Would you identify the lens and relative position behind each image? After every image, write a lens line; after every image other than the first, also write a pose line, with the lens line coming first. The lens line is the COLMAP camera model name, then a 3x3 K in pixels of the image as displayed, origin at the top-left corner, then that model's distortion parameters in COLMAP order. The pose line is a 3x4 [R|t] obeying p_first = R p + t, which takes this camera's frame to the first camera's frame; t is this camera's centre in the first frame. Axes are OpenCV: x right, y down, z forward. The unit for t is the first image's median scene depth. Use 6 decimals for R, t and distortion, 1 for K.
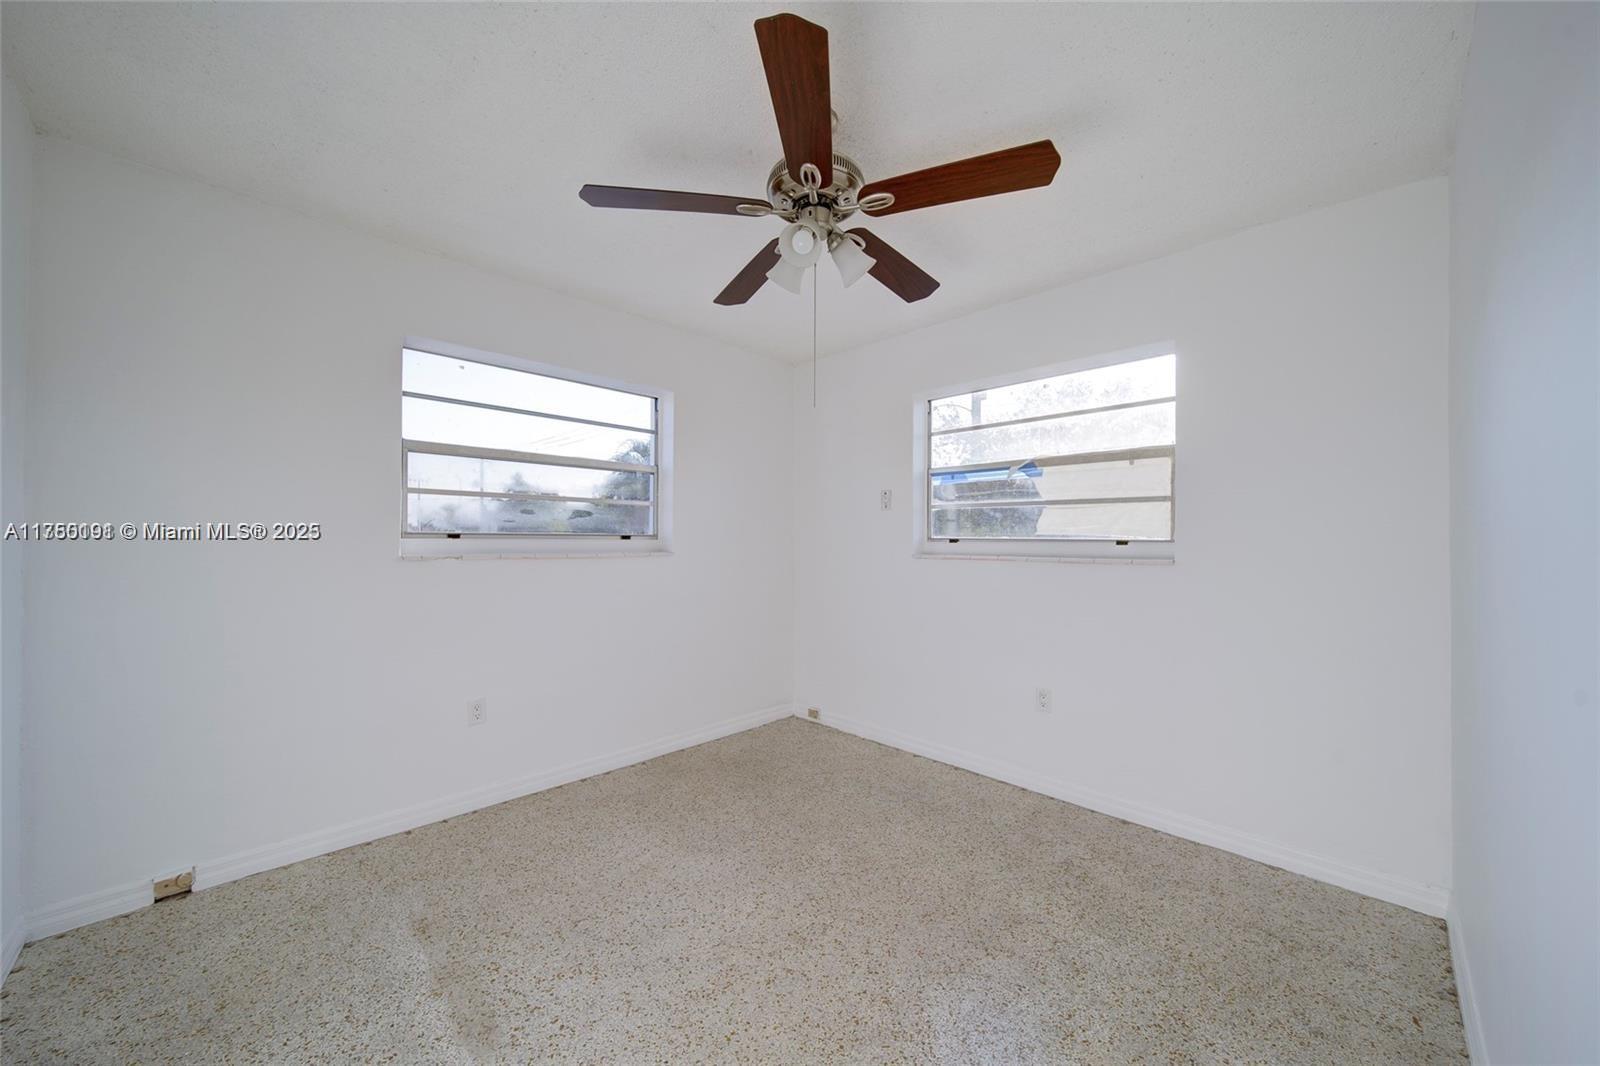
lens RADIAL K [[570.0, 0, 799.4], [0, 570.0, 536.6], [0, 0, 1]] dist [-0.000469, -0.000455]
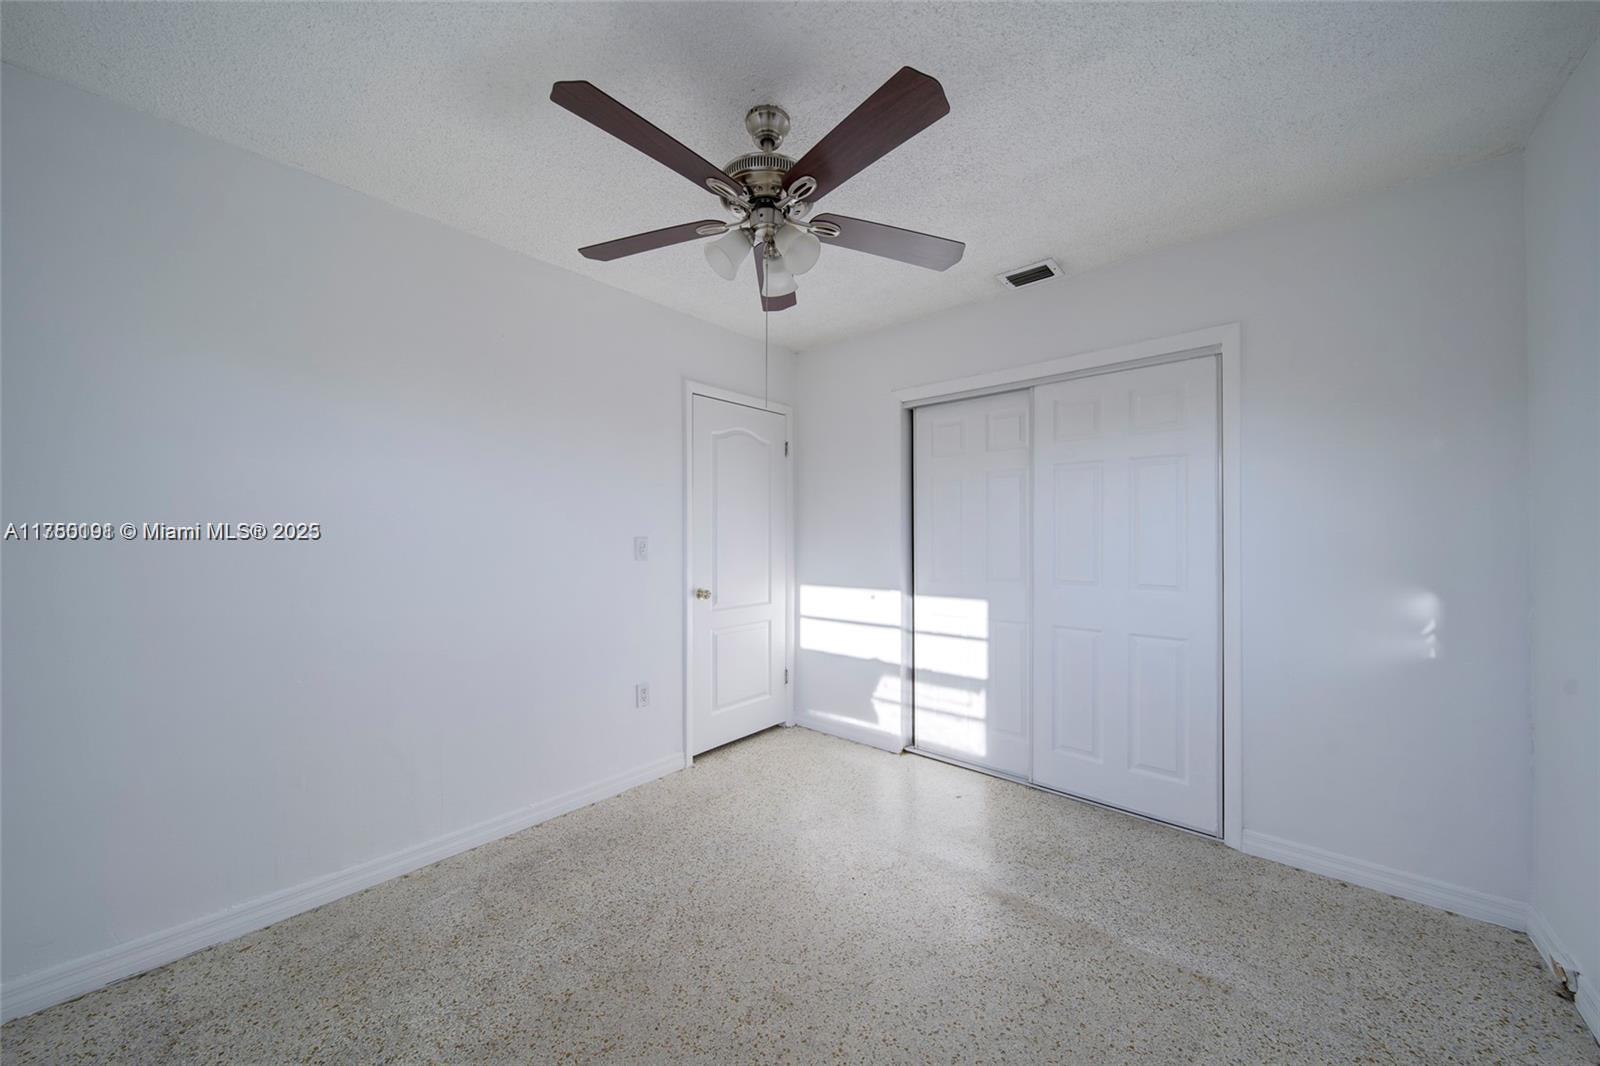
lens RADIAL K [[570.0, 0, 800.5], [0, 570.0, 535.6], [0, 0, 1]] dist [-0.000469, -0.000455]
pose [[-0.996950, -0.006263, -0.077785, 0.043508], [-0.005785, 0.999963, -0.006367, 0.006369], [0.077822, -0.005898, -0.996950, 2.066020]]
